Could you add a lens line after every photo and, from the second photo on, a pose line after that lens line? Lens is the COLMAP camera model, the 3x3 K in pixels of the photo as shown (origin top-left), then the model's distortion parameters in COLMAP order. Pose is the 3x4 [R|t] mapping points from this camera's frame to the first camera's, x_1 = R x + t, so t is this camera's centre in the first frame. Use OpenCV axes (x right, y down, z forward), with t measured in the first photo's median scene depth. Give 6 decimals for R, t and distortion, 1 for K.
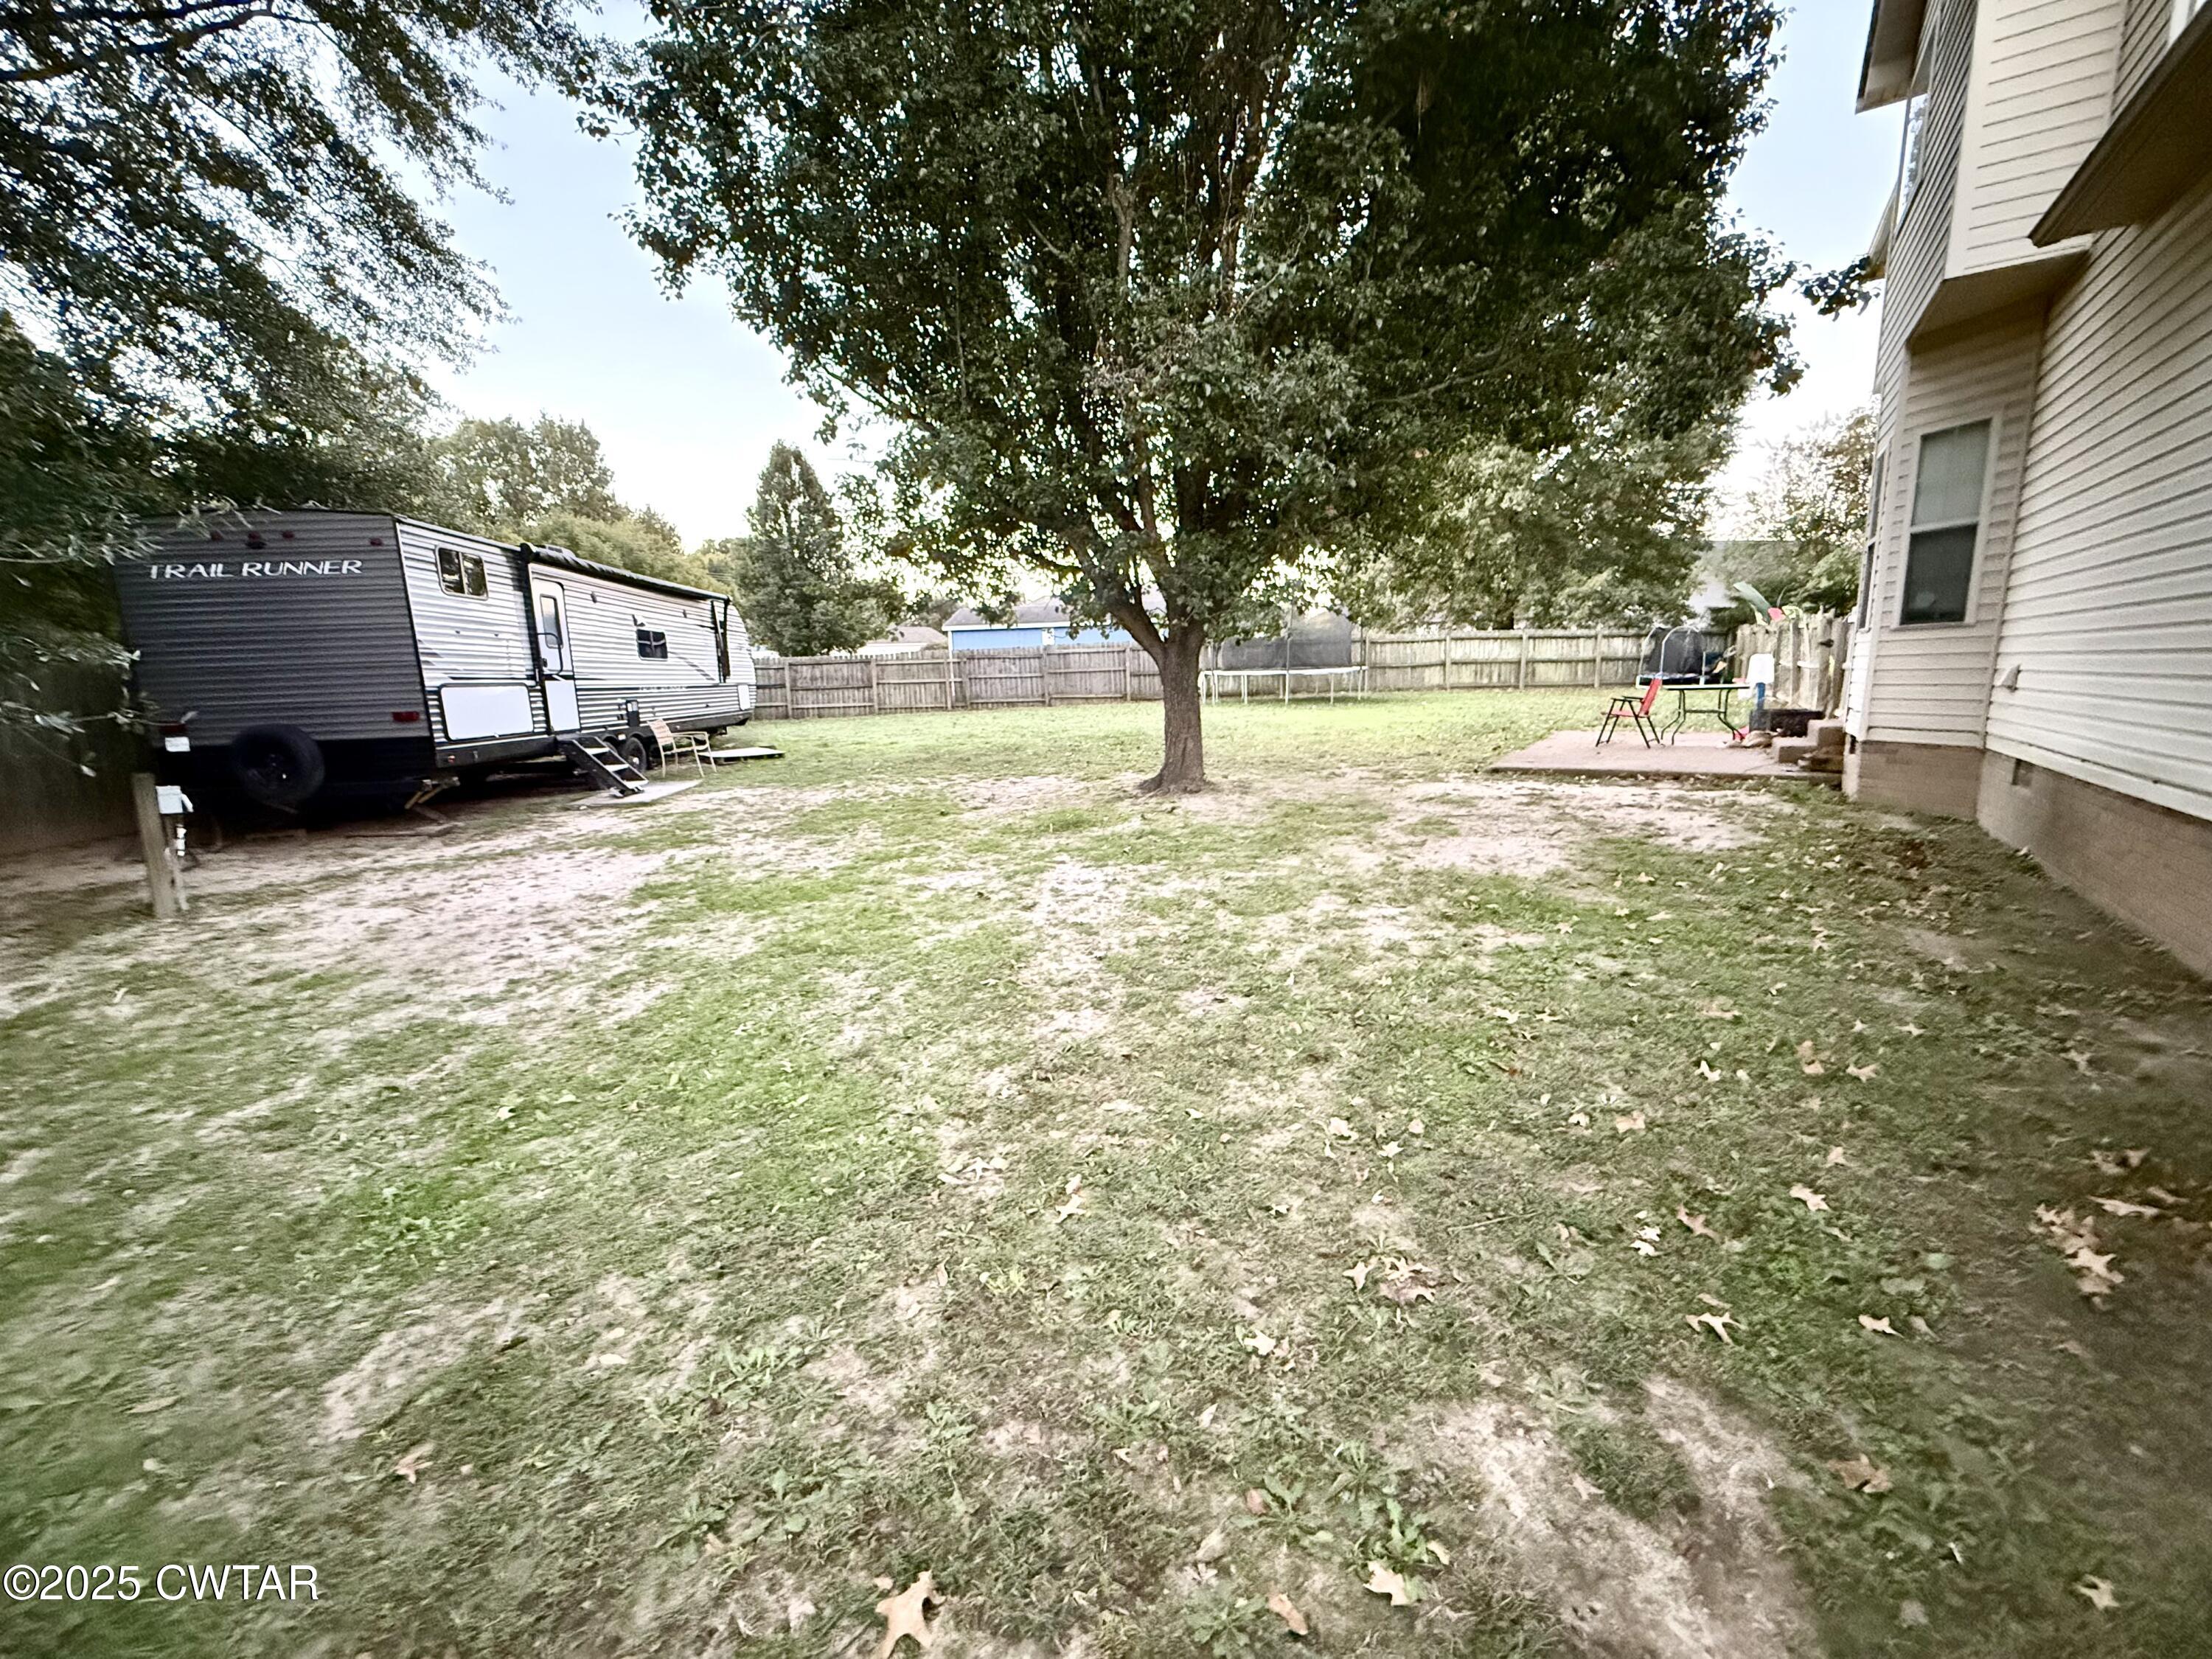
lens RADIAL K [[913.5, 0, 1106.0], [0, 913.5, 829.5], [0, 0, 1]] dist [-0.000463, -0.000059]
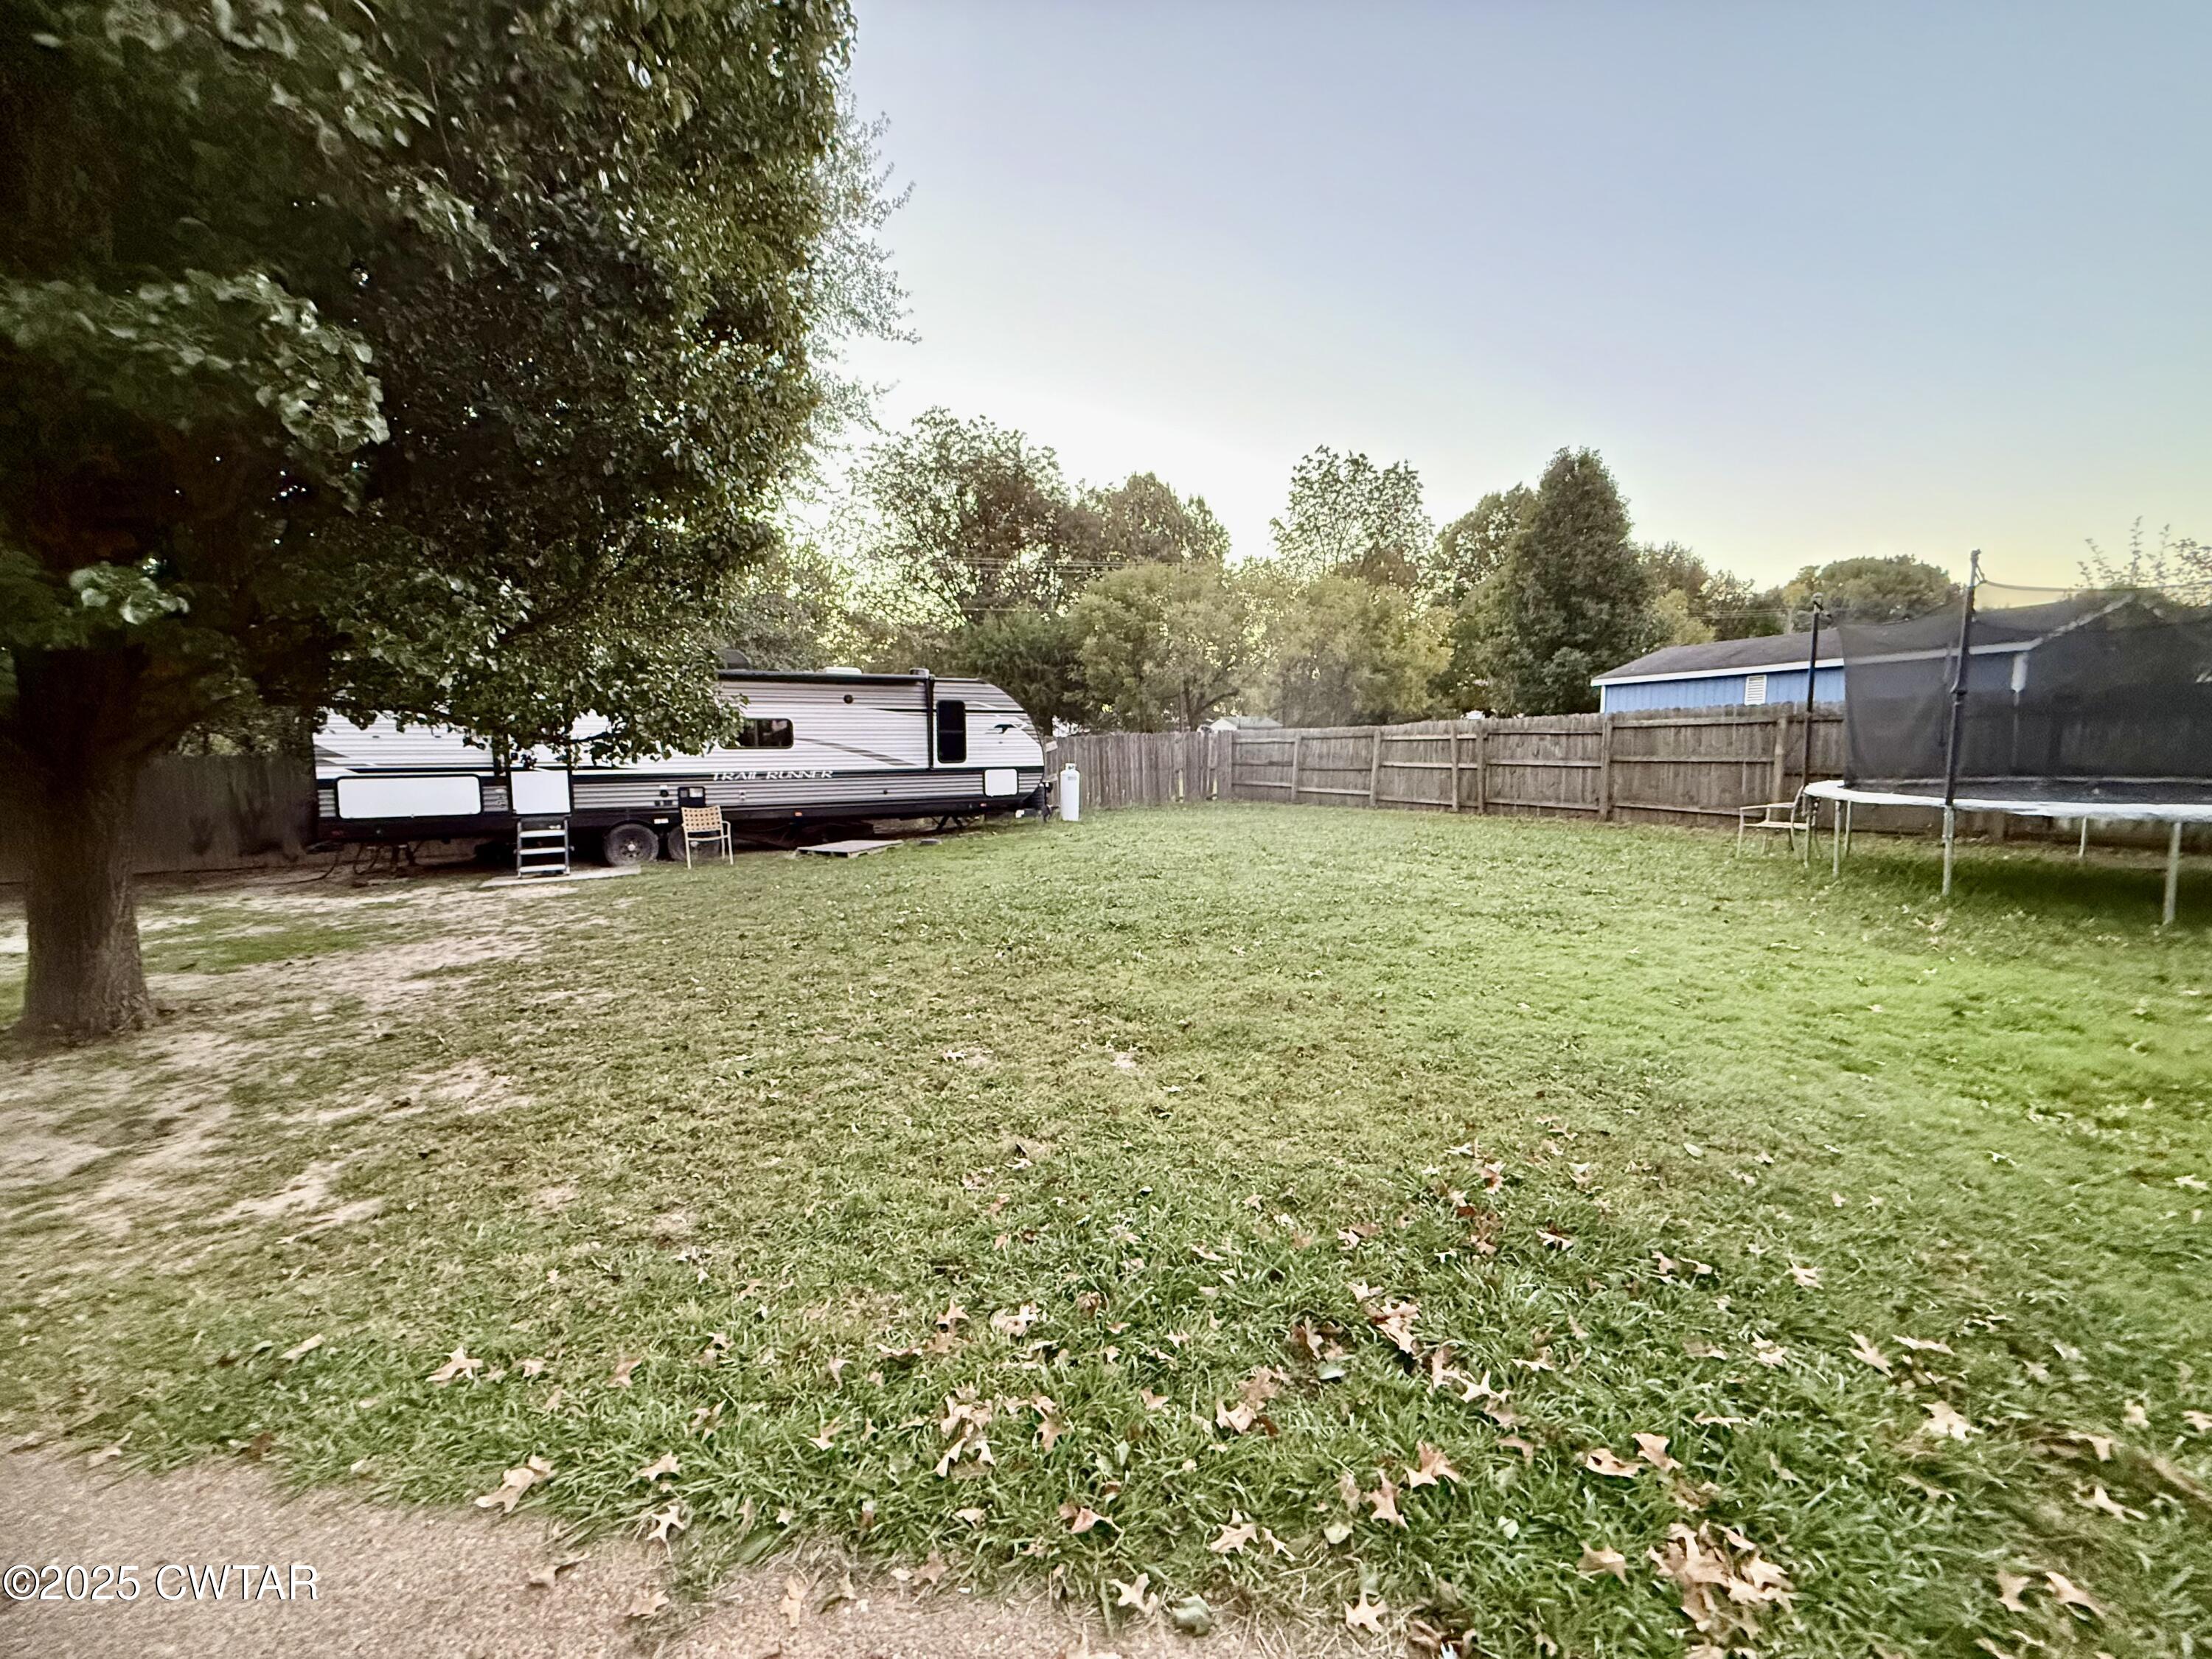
lens RADIAL K [[913.5, 0, 1106.0], [0, 913.5, 829.5], [0, 0, 1]] dist [-0.000463, -0.000059]
pose [[0.460759, 0.109898, -0.880695, 0.741453], [-0.155255, 0.986984, 0.041936, -0.245625], [0.873841, 0.117410, 0.471824, 1.076298]]
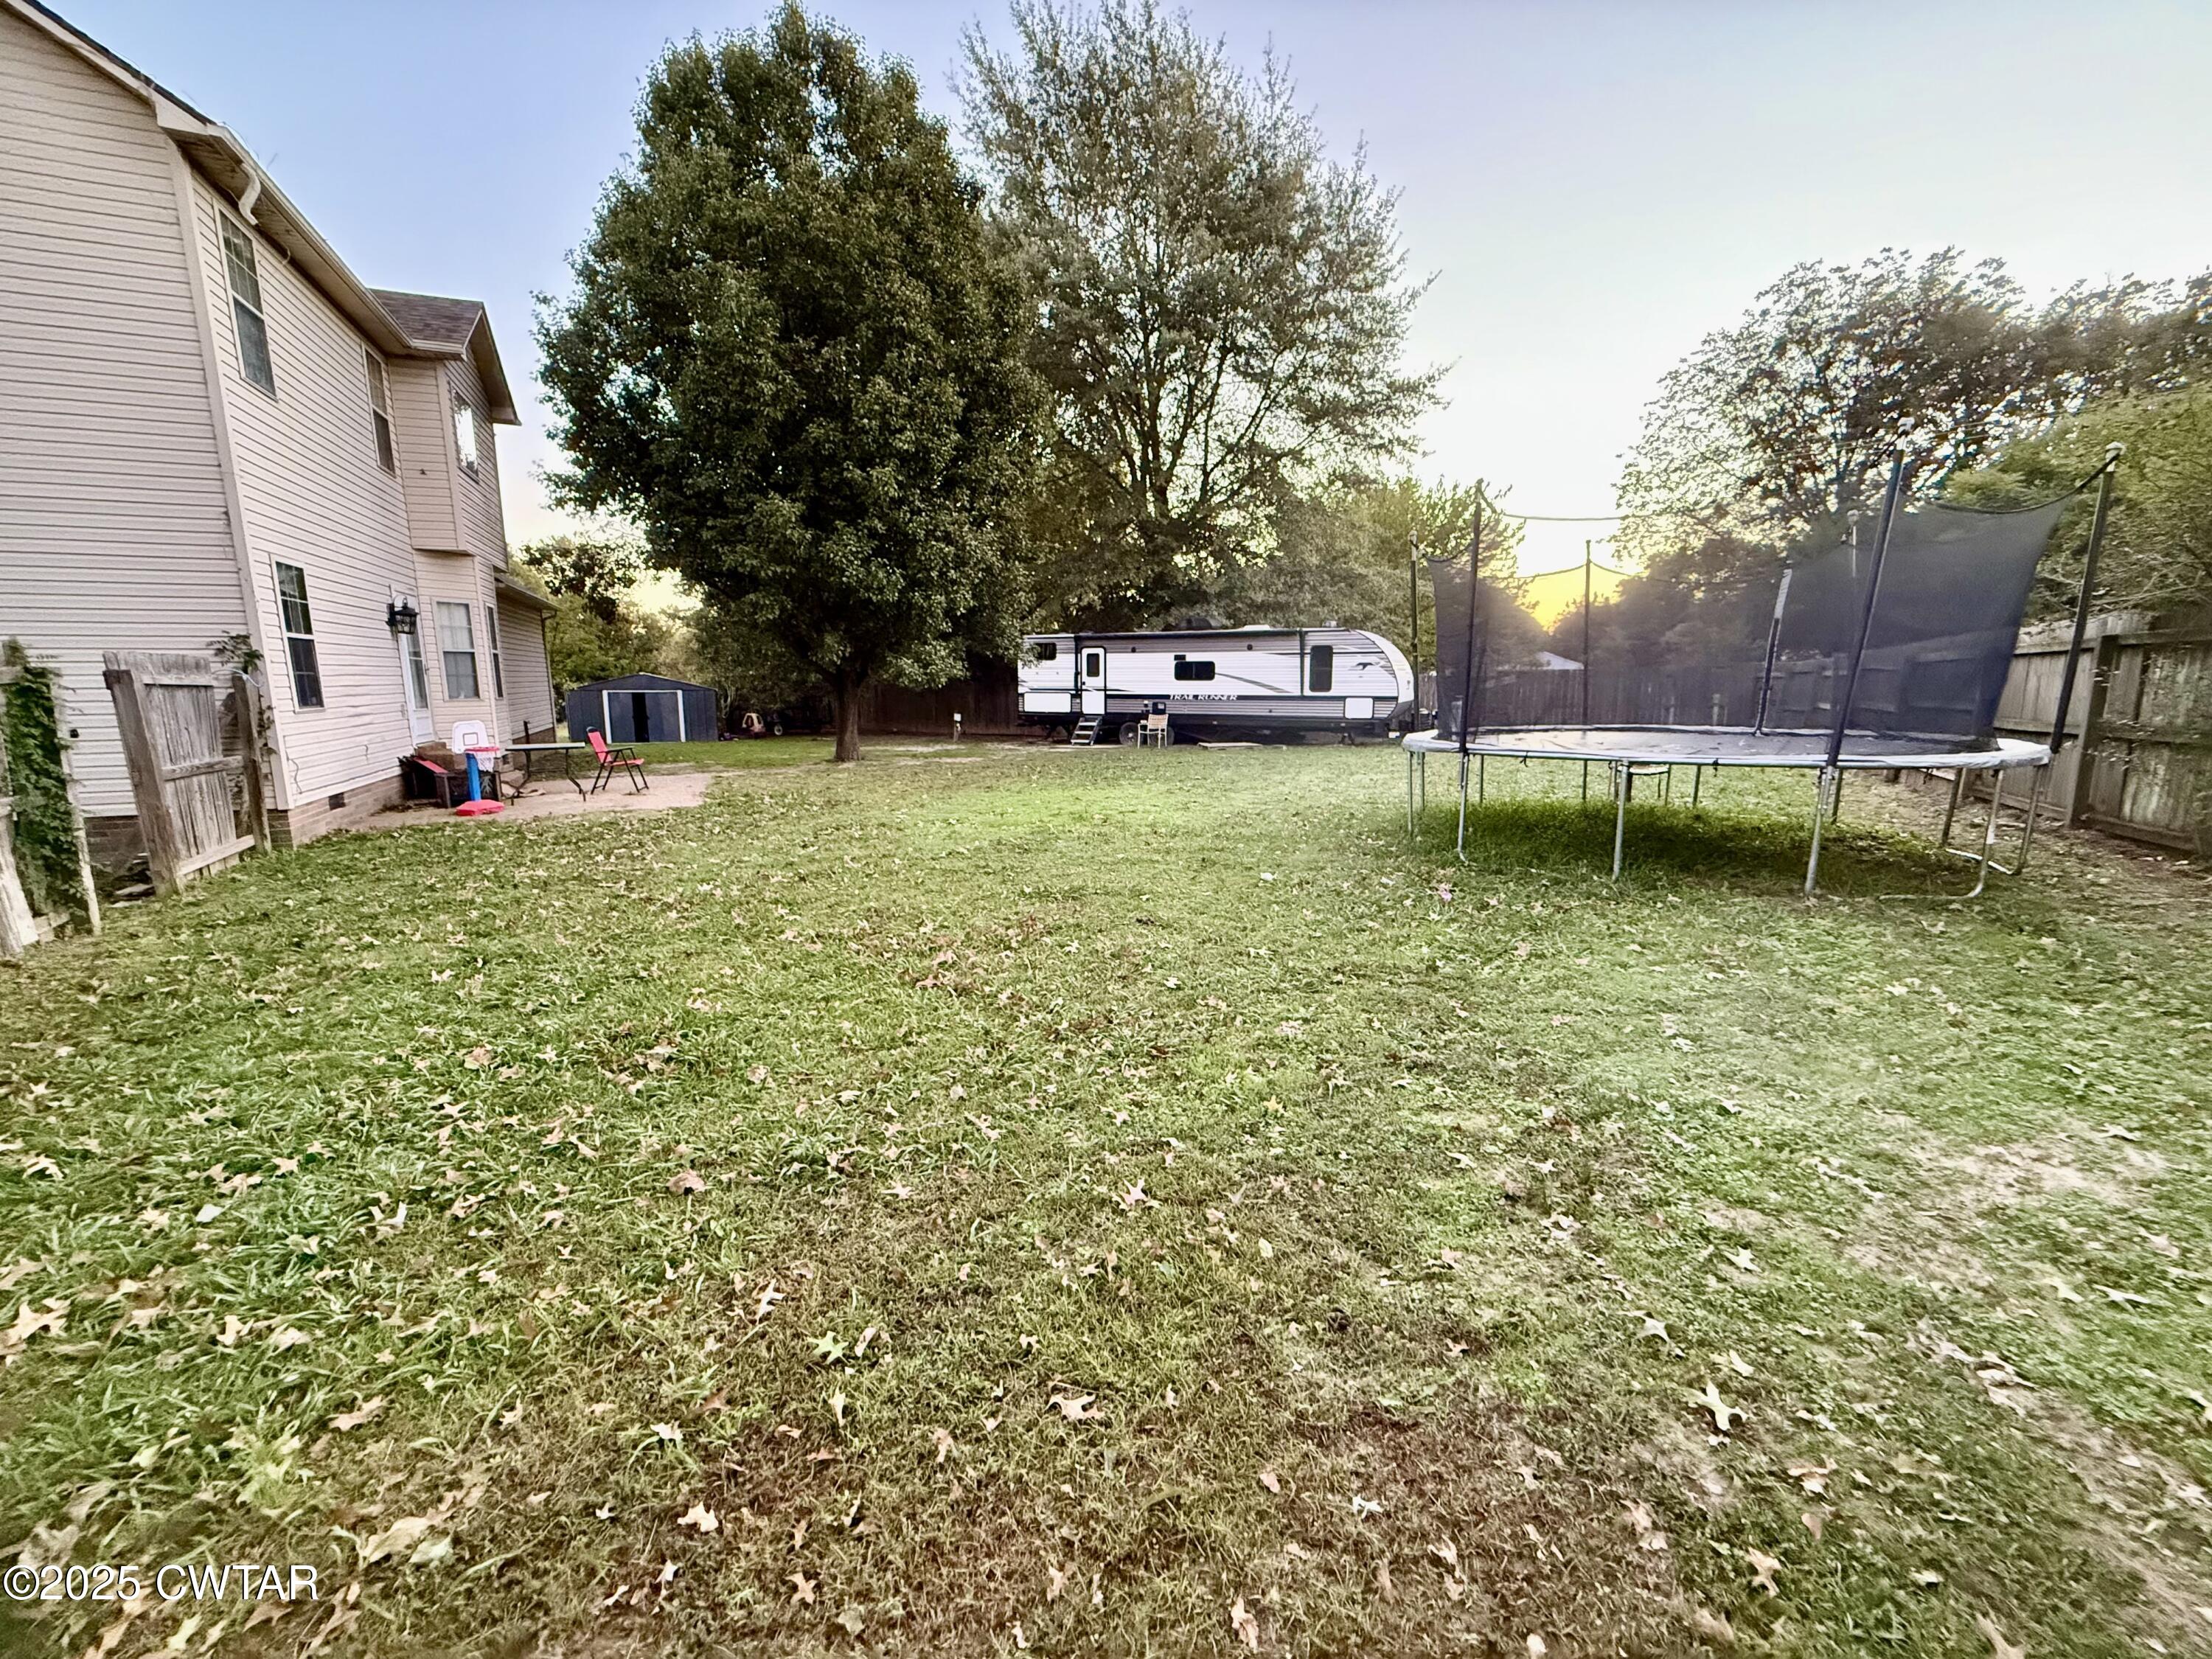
lens RADIAL K [[913.5, 0, 1106.0], [0, 913.5, 829.5], [0, 0, 1]] dist [-0.000463, -0.000059]
pose [[-0.545366, 0.180853, -0.818455, 1.239238], [-0.114621, 0.951182, 0.286557, -0.475298], [0.830324, 0.250091, -0.498012, 2.182789]]
